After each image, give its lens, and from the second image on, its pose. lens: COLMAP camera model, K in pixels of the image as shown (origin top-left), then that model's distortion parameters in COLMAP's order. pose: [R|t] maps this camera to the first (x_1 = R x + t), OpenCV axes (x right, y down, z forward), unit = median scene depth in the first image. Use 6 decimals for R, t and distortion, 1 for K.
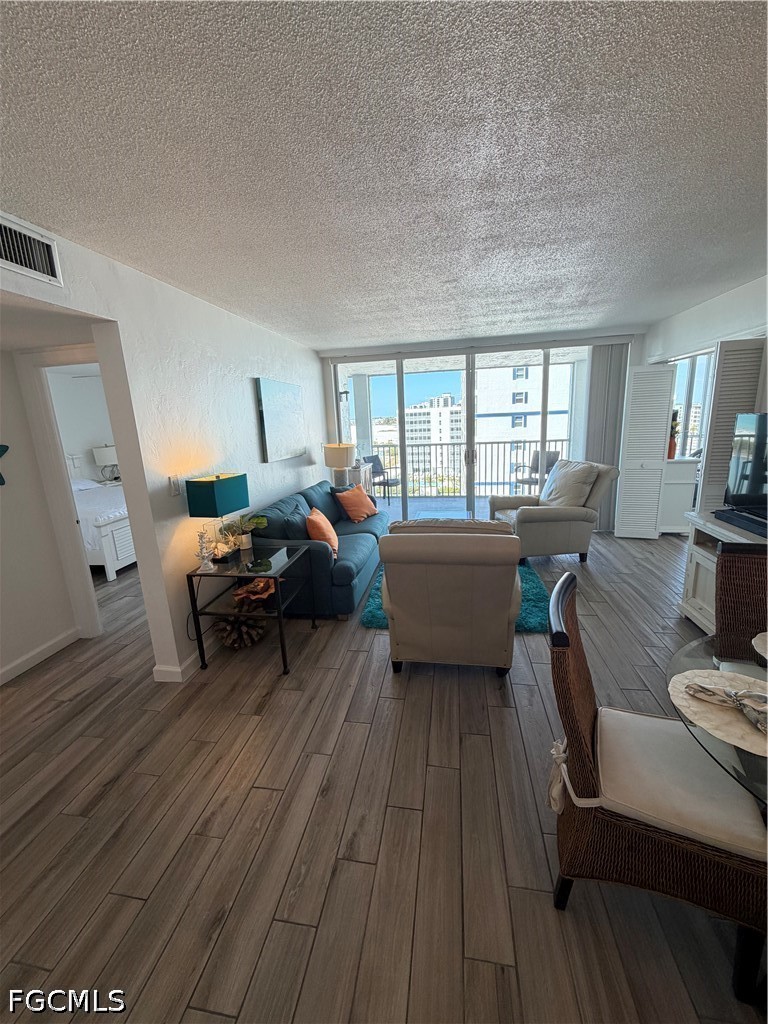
lens RADIAL K [[407.6, 0, 384.3], [0, 407.6, 509.2], [0, 0, 1]] dist [0.000528, -0.000138]
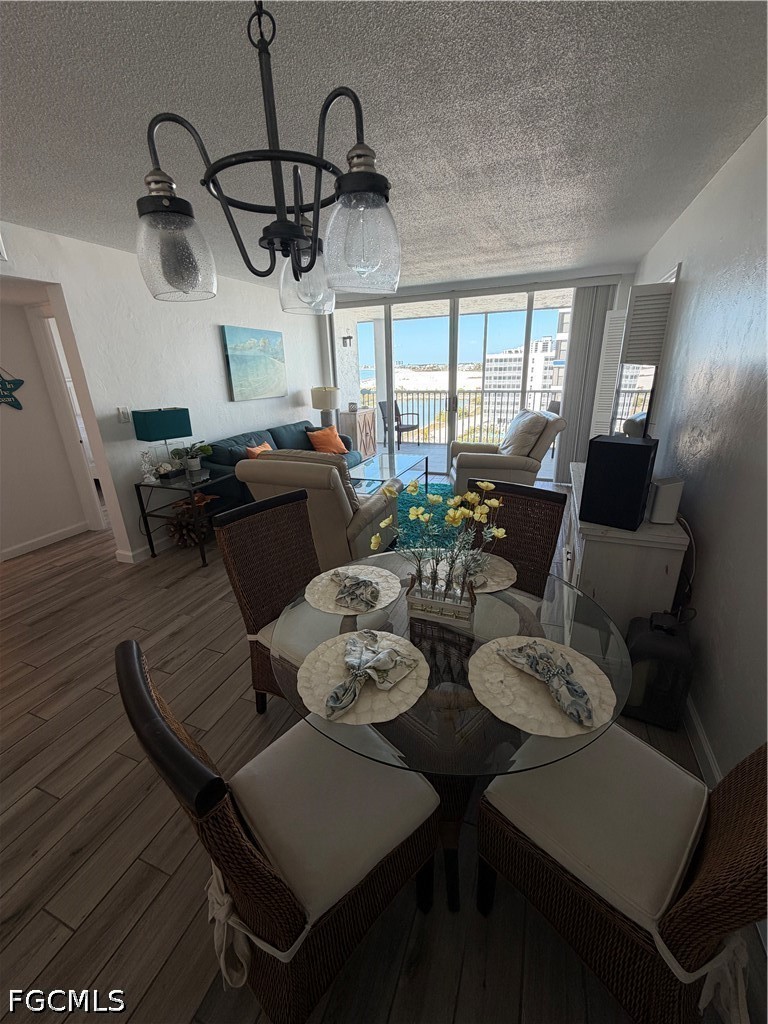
lens RADIAL K [[407.6, 0, 385.7], [0, 407.6, 508.5], [0, 0, 1]] dist [0.000528, -0.000138]
pose [[0.978387, 0.083303, -0.189258, 0.346509], [-0.059429, 0.989928, 0.128496, 0.012785], [0.198056, -0.114471, 0.973484, -0.078837]]
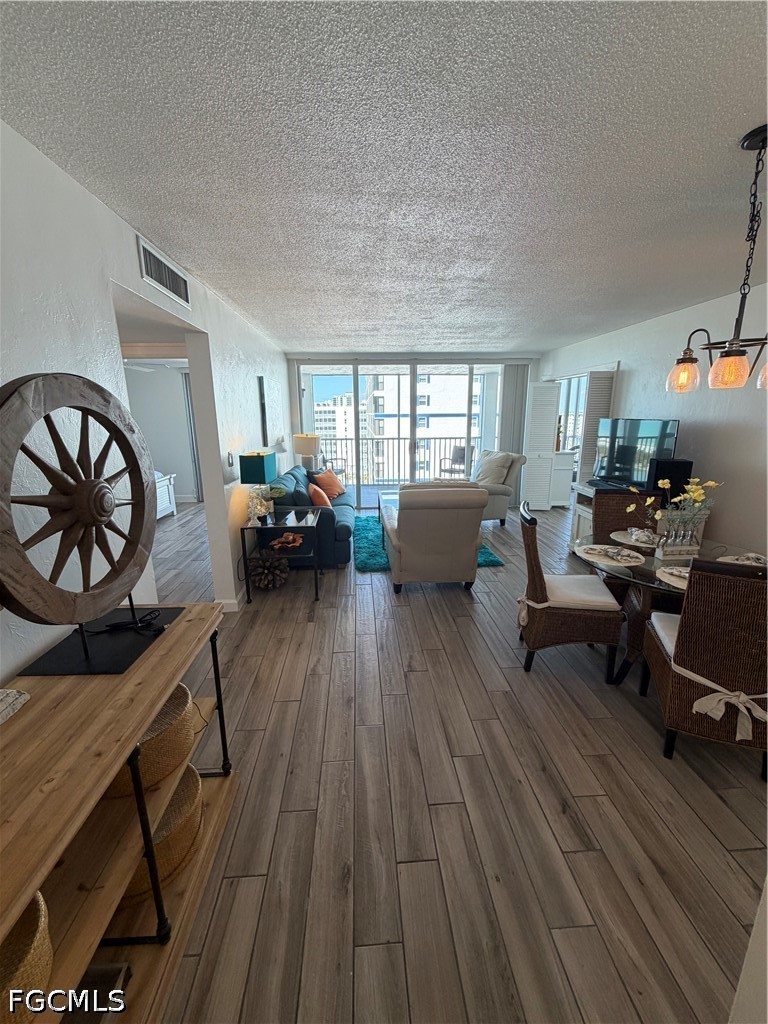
lens RADIAL K [[407.6, 0, 383.2], [0, 407.6, 509.6], [0, 0, 1]] dist [0.000528, -0.000138]
pose [[0.973149, -0.016326, 0.229595, -0.209641], [0.015271, 0.999863, 0.006372, 0.062225], [-0.229668, -0.002695, 0.973265, -0.226143]]
